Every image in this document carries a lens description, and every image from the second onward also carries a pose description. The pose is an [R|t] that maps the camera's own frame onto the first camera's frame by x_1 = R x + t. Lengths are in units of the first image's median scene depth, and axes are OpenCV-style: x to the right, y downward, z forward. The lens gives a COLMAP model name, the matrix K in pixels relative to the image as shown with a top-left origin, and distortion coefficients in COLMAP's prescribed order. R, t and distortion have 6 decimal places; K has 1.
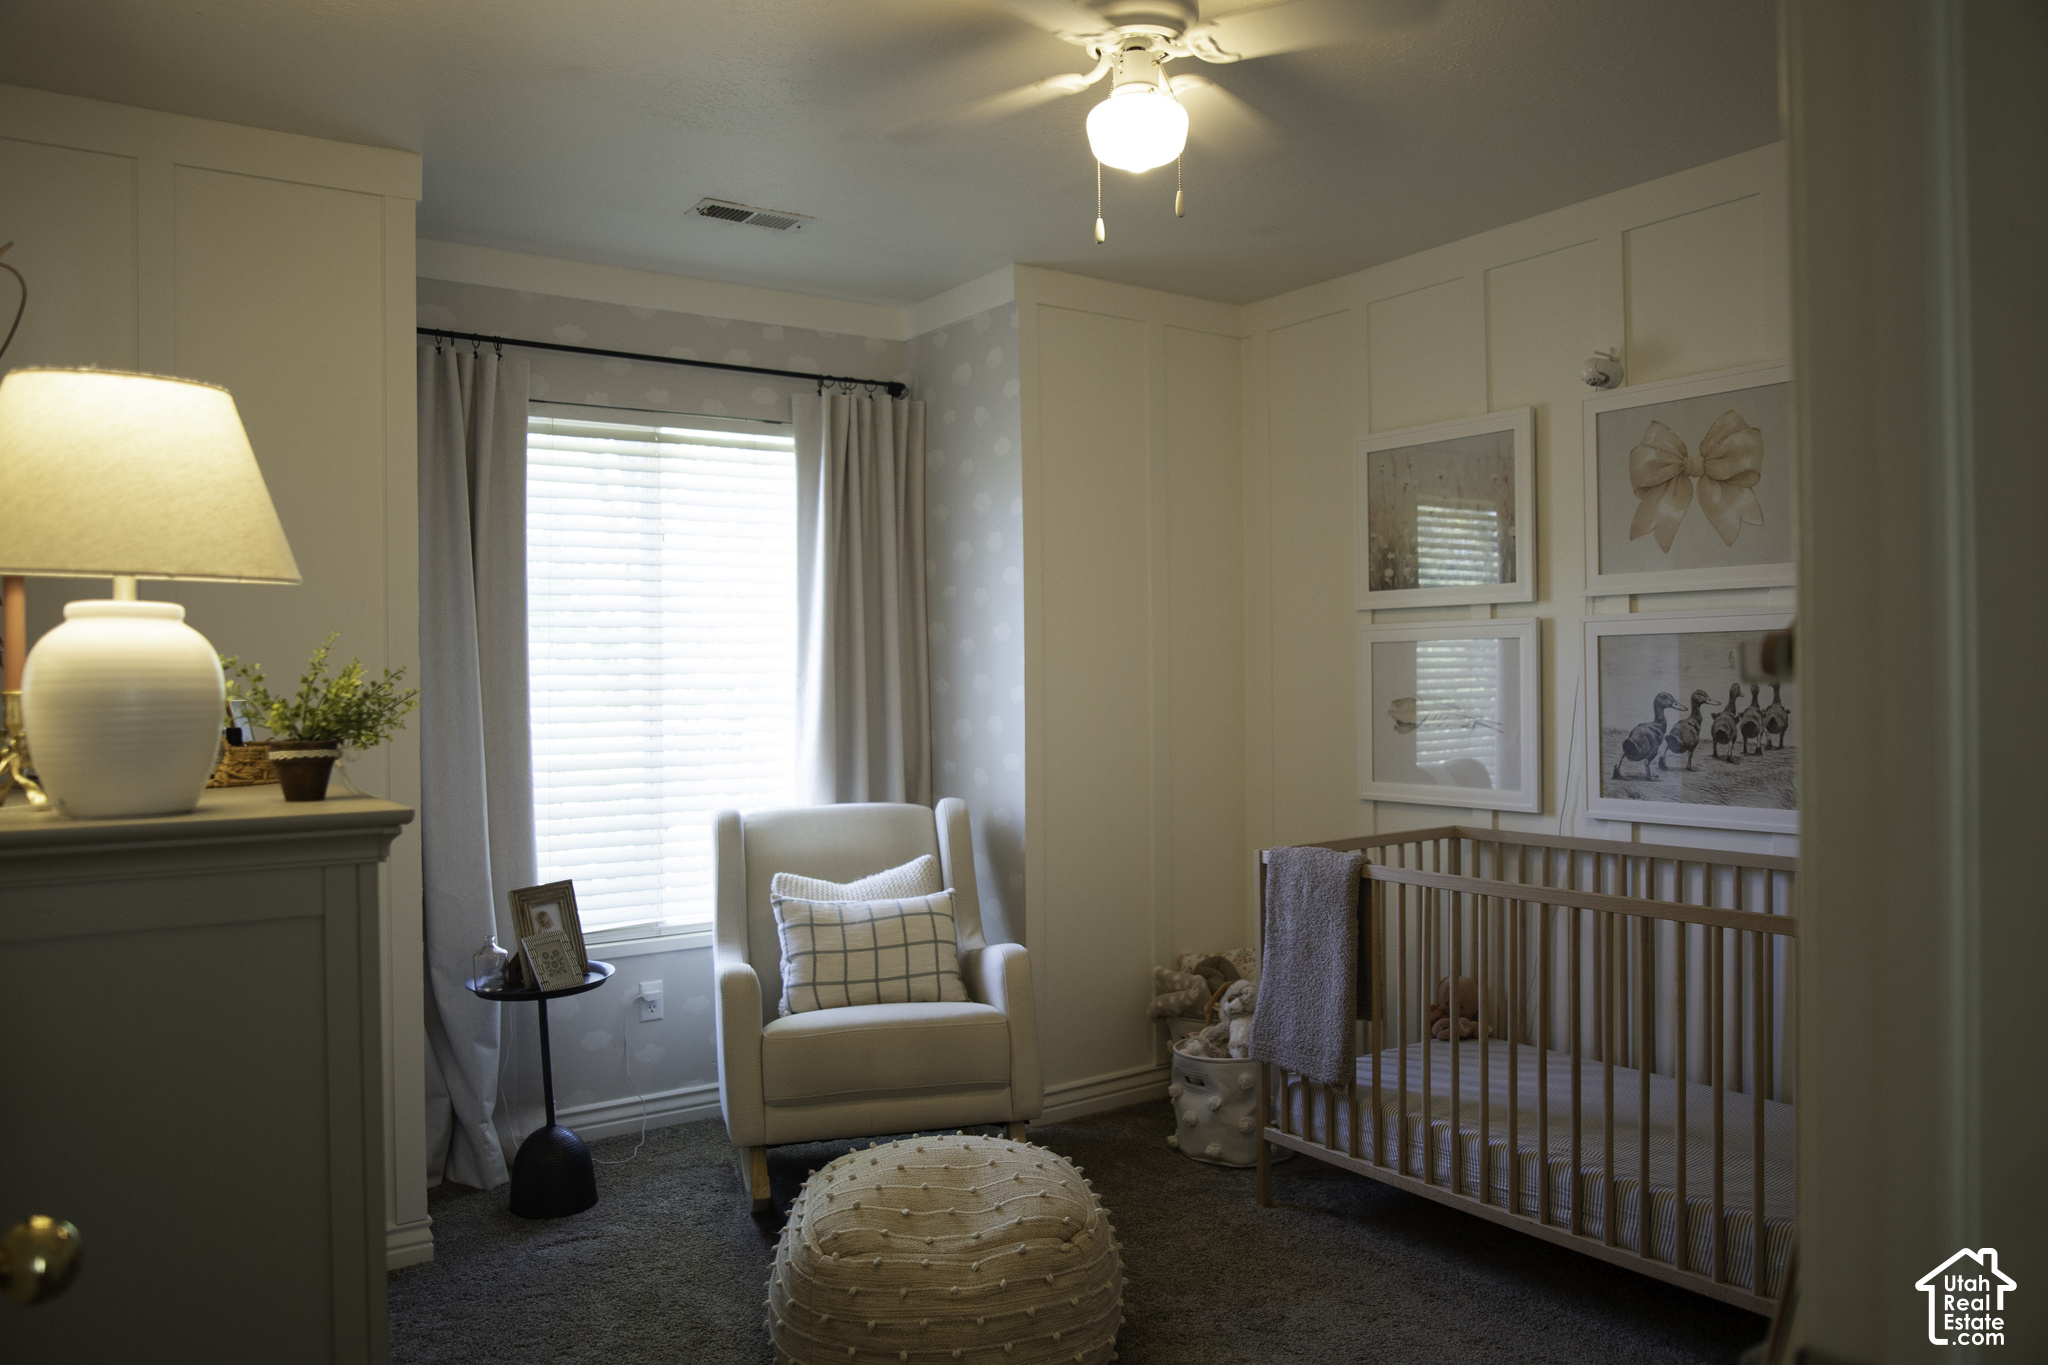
lens RADIAL K [[1443.8, 0, 1045.9], [0, 1443.8, 679.0], [0, 0, 1]] dist [-0.082065, 0.063517]
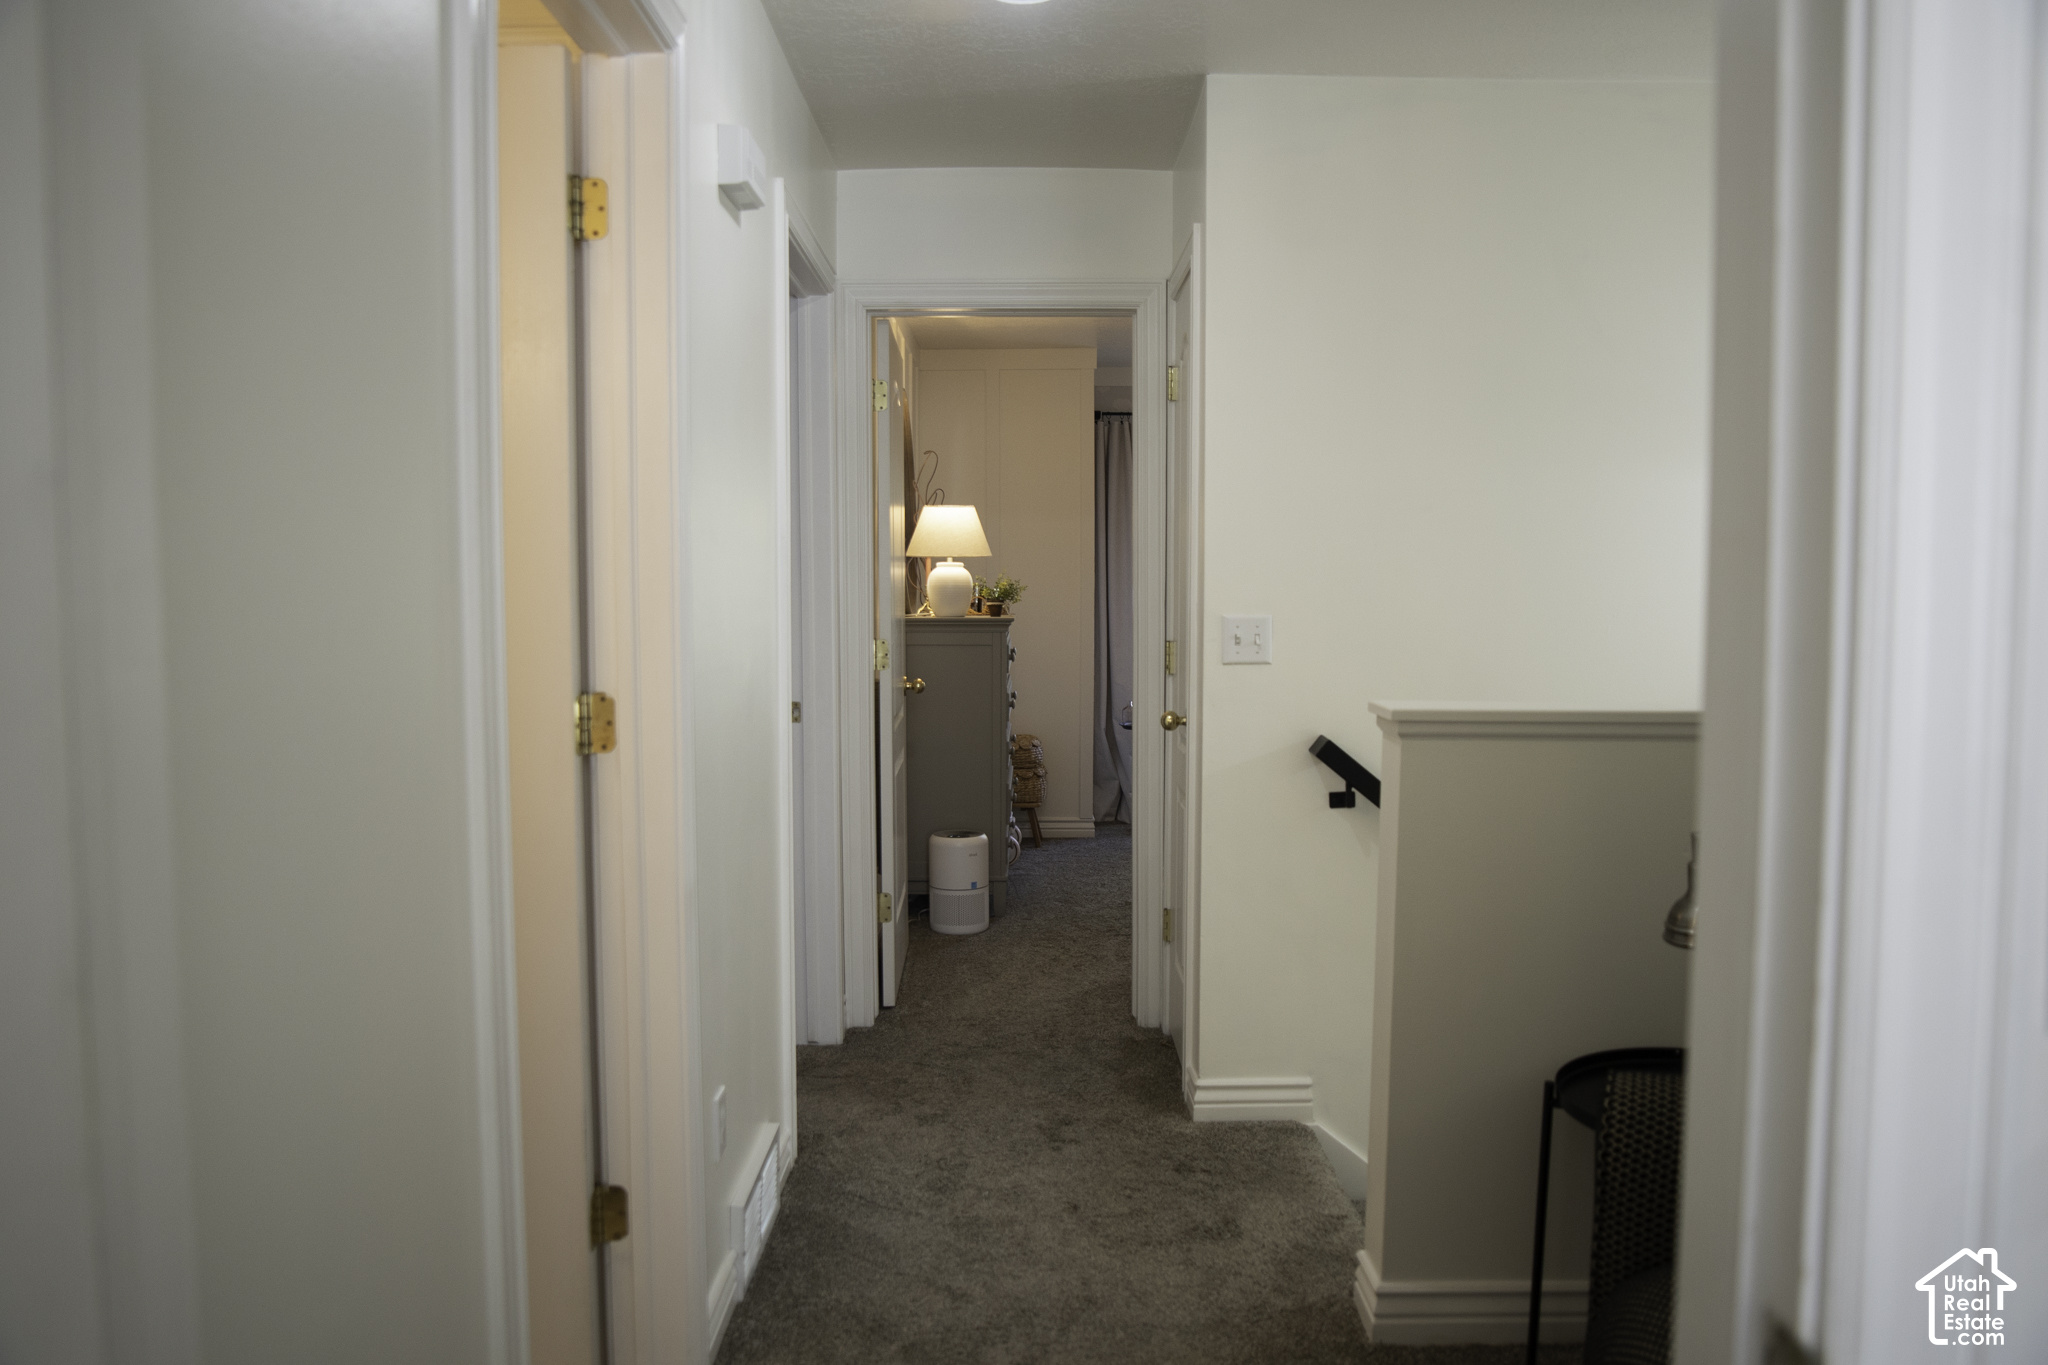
lens RADIAL K [[1443.8, 0, 1045.9], [0, 1443.8, 679.0], [0, 0, 1]] dist [-0.082065, 0.063517]
pose [[0.830606, 0.046405, -0.554924, 1.723793], [-0.003148, 0.996897, 0.078653, -0.045936], [0.556852, -0.063583, 0.828174, -2.090485]]
